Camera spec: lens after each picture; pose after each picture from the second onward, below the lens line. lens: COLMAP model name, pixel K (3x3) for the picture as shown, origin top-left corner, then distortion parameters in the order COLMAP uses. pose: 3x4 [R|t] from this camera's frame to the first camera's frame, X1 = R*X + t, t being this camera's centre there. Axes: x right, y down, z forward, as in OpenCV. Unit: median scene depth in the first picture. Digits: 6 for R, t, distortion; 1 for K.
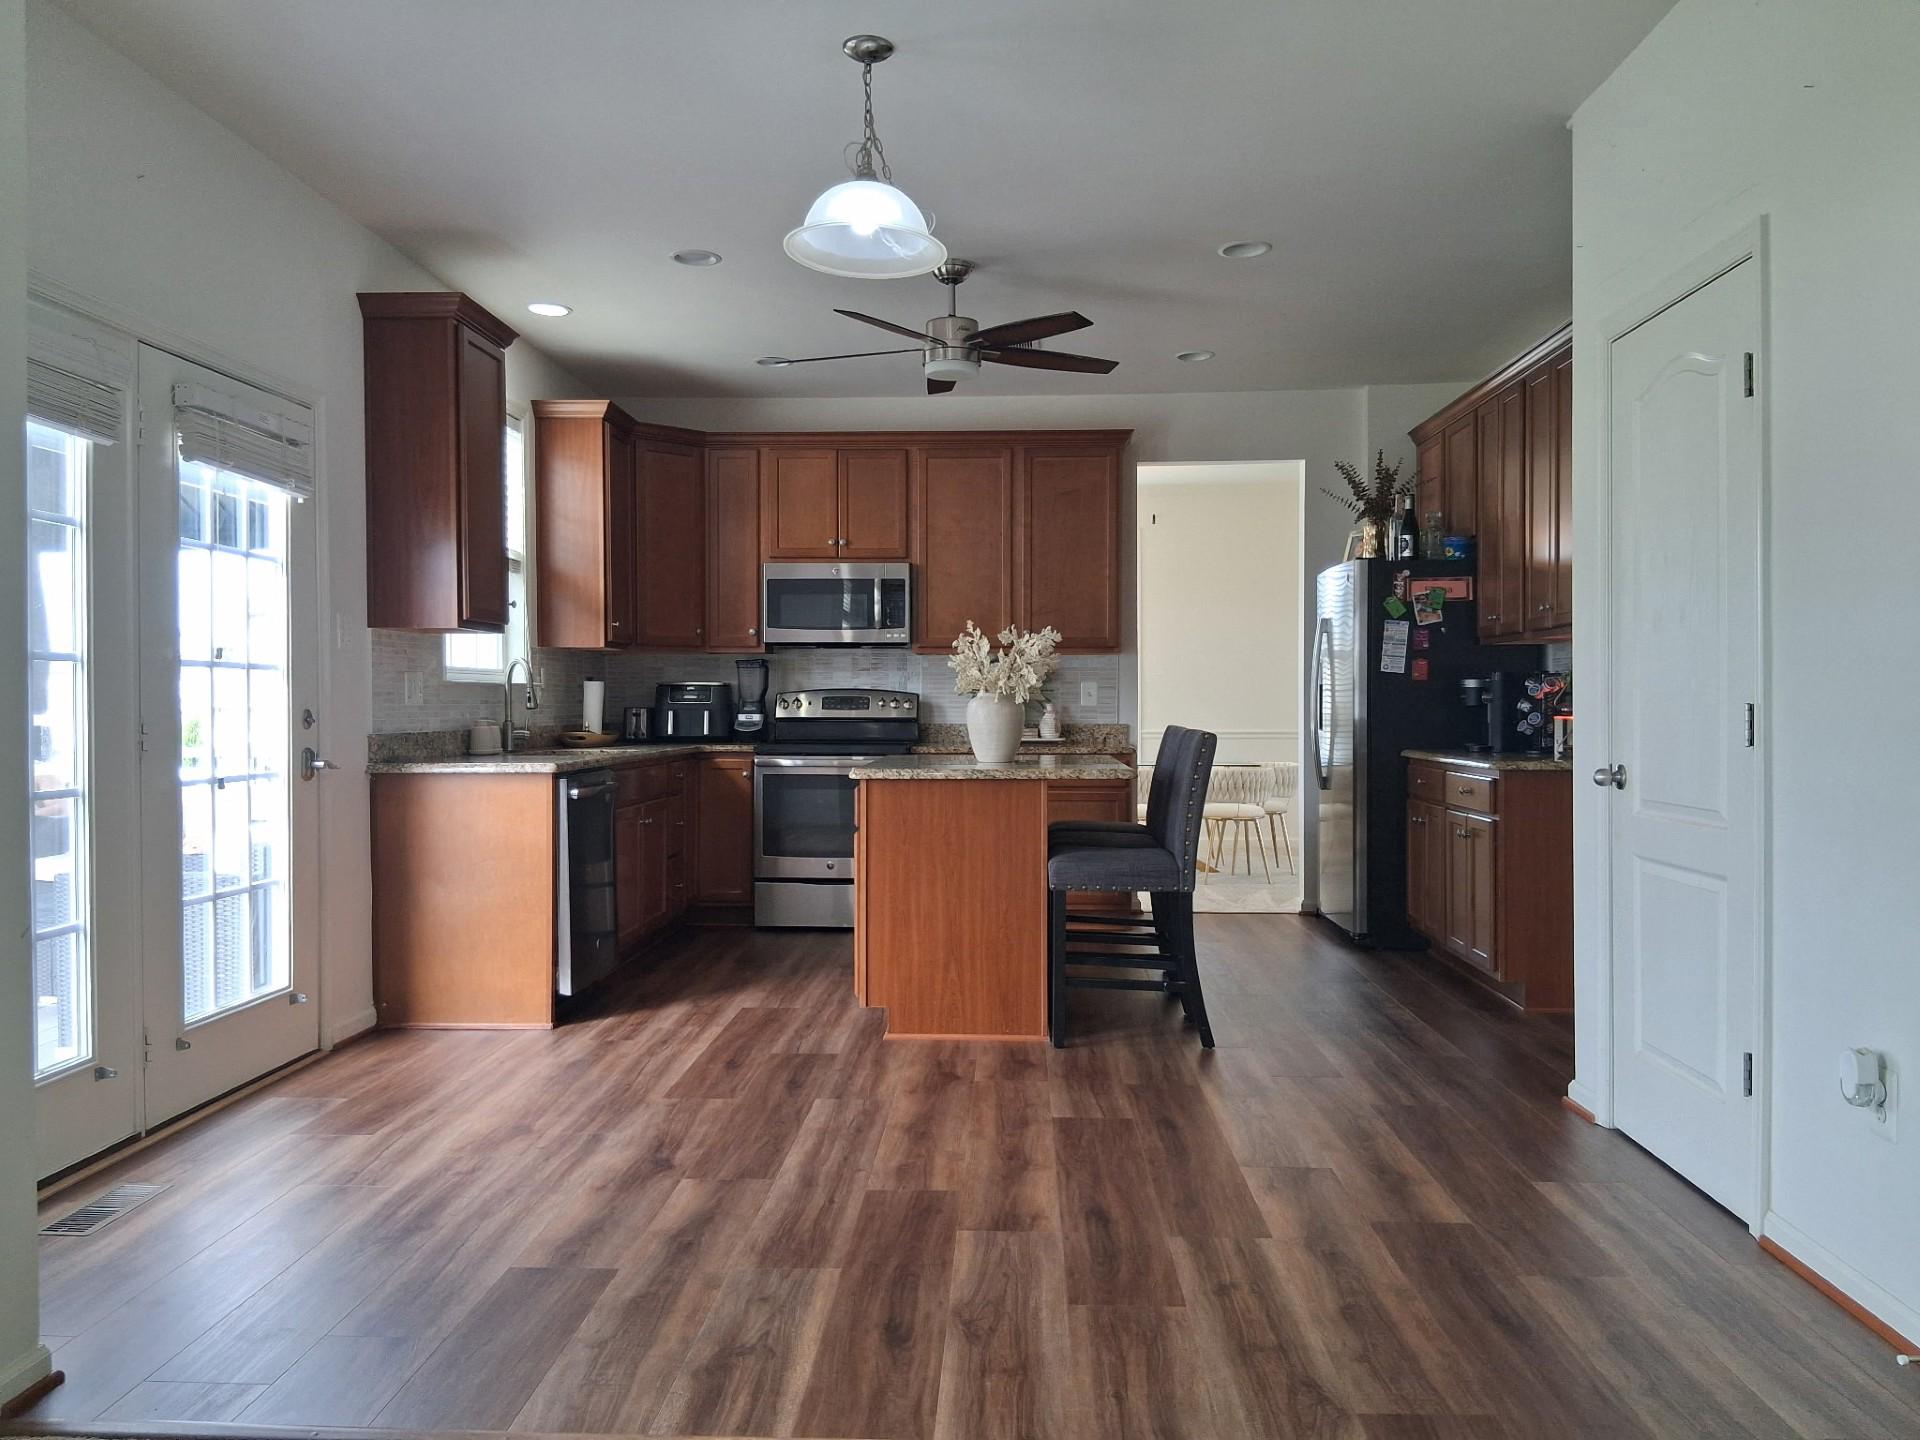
lens RADIAL K [[1443.1, 0, 960.0], [0, 1443.1, 720.0], [0, 0, 1]] dist [0.115695, -0.191818]
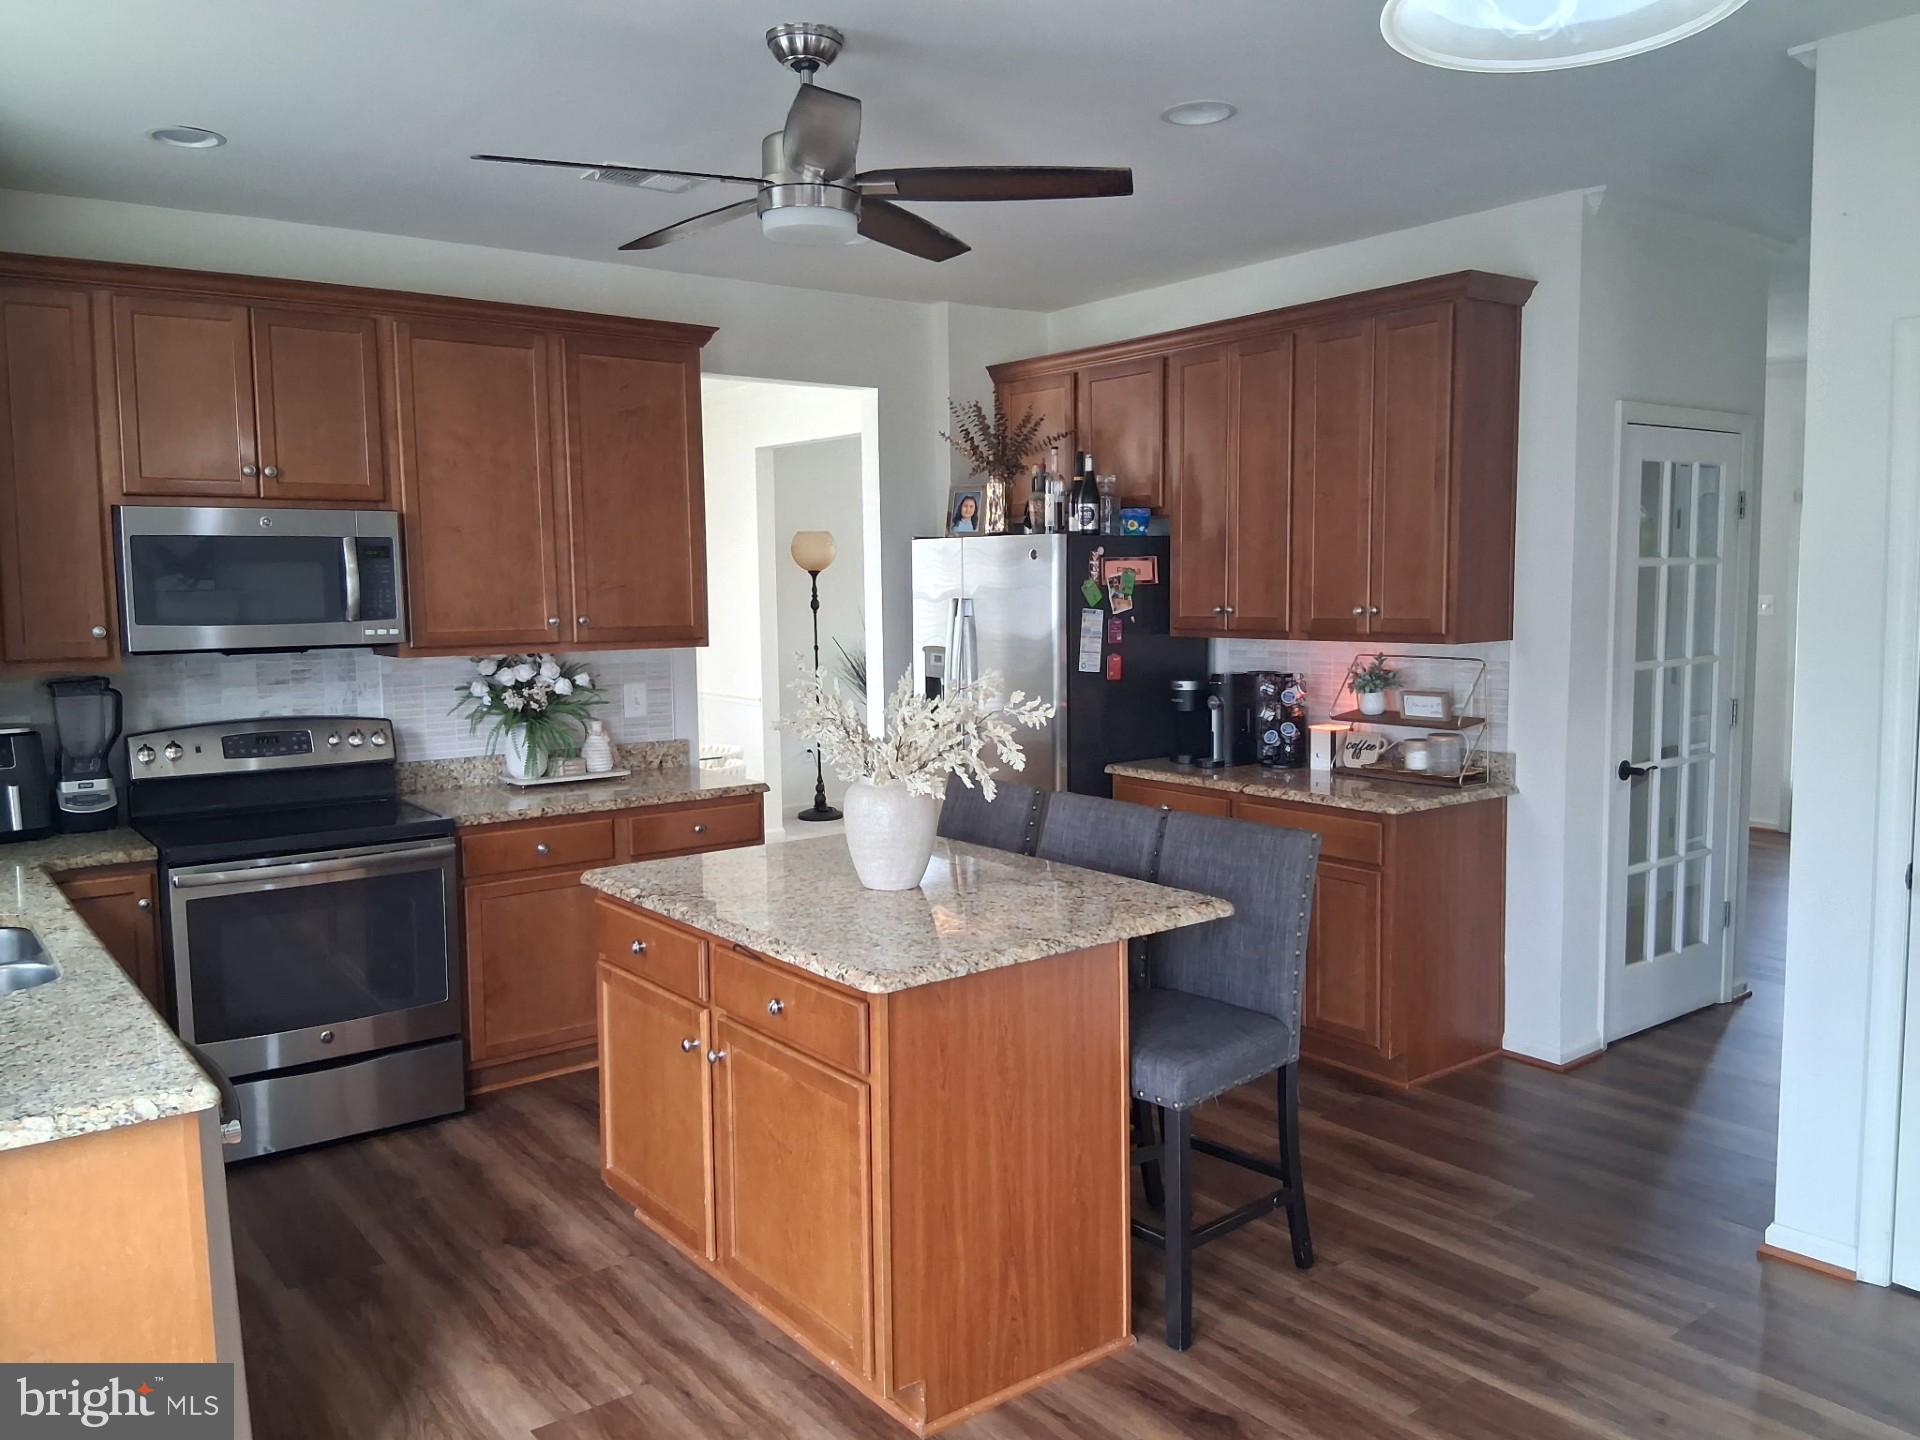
lens RADIAL K [[1443.1, 0, 960.0], [0, 1443.1, 720.0], [0, 0, 1]] dist [0.115695, -0.191818]
pose [[0.765589, -0.072268, 0.639259, -0.283419], [0.021253, 0.995969, 0.087141, -0.078451], [-0.642979, -0.053128, 0.764039, 0.421016]]
